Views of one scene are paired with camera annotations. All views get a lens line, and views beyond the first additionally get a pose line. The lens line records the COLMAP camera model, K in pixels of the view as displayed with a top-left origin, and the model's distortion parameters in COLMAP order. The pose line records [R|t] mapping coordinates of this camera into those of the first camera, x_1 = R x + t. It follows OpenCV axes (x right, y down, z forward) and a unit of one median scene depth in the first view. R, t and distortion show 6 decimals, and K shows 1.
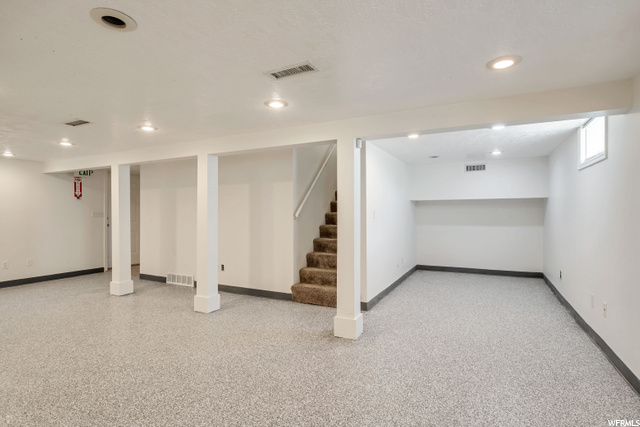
lens RADIAL K [[300.6, 0, 320.0], [0, 300.6, 213.5], [0, 0, 1]] dist [-0.018545, 0.012132]
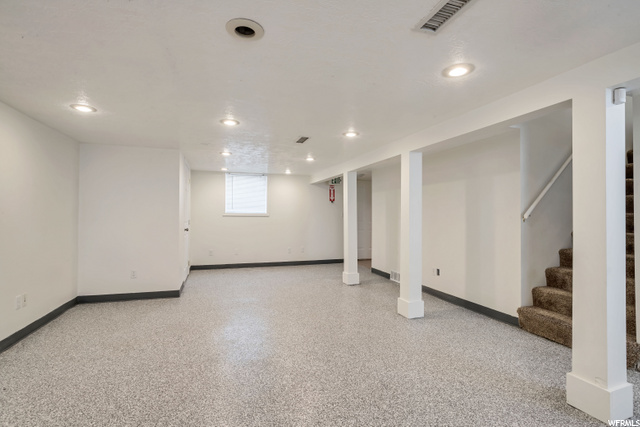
lens RADIAL K [[300.6, 0, 320.0], [0, 300.6, 213.5], [0, 0, 1]] dist [-0.018545, 0.012132]
pose [[0.736210, 0.001057, -0.676752, 0.052439], [-0.003410, 0.999992, -0.002148, 0.001487], [0.676745, 0.003889, 0.736208, 0.092603]]
